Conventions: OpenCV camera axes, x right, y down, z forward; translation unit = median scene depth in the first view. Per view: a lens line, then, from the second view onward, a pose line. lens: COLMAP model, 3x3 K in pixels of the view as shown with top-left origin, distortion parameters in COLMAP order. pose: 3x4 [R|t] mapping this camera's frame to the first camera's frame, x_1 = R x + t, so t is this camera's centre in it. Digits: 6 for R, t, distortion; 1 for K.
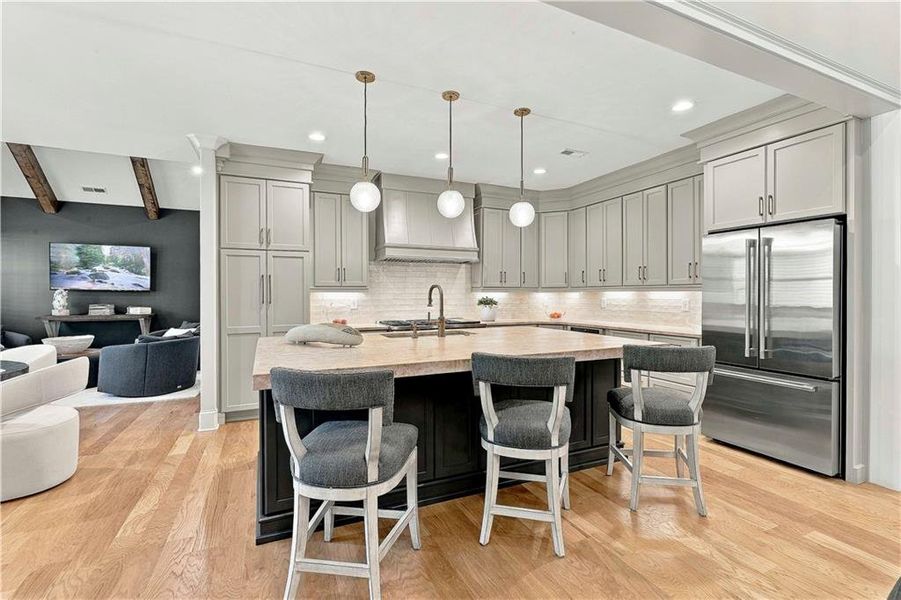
lens RADIAL K [[398.3, 0, 445.8], [0, 398.3, 296.4], [0, 0, 1]] dist [-0.001837, -0.000350]
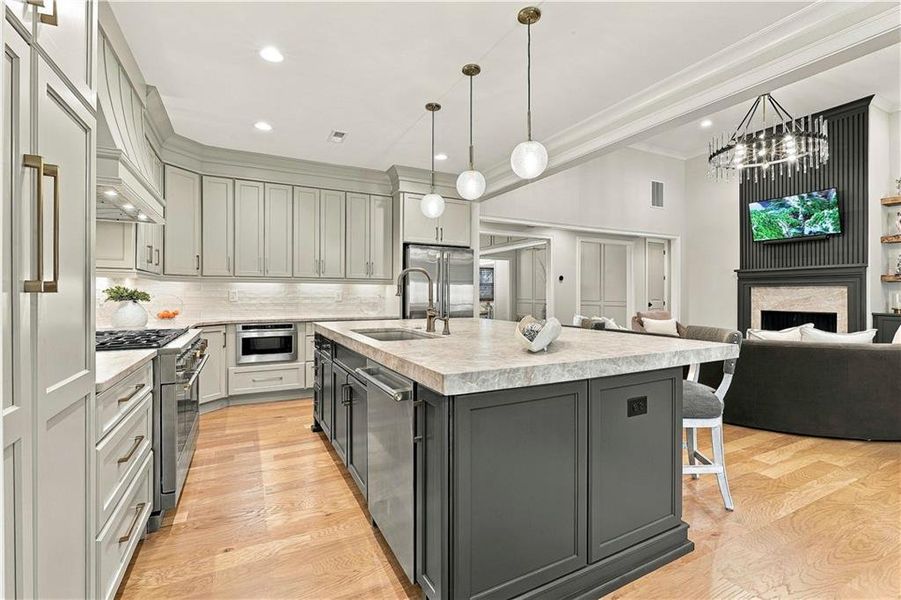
lens RADIAL K [[401.2, 0, 453.5], [0, 401.2, 297.0], [0, 0, 1]] dist [-0.000530, 0.000478]
pose [[-0.073131, -0.001421, 0.997321, -0.559984], [0.002603, 0.999995, 0.001616, 0.021039], [-0.997319, 0.002714, -0.073127, 0.665064]]
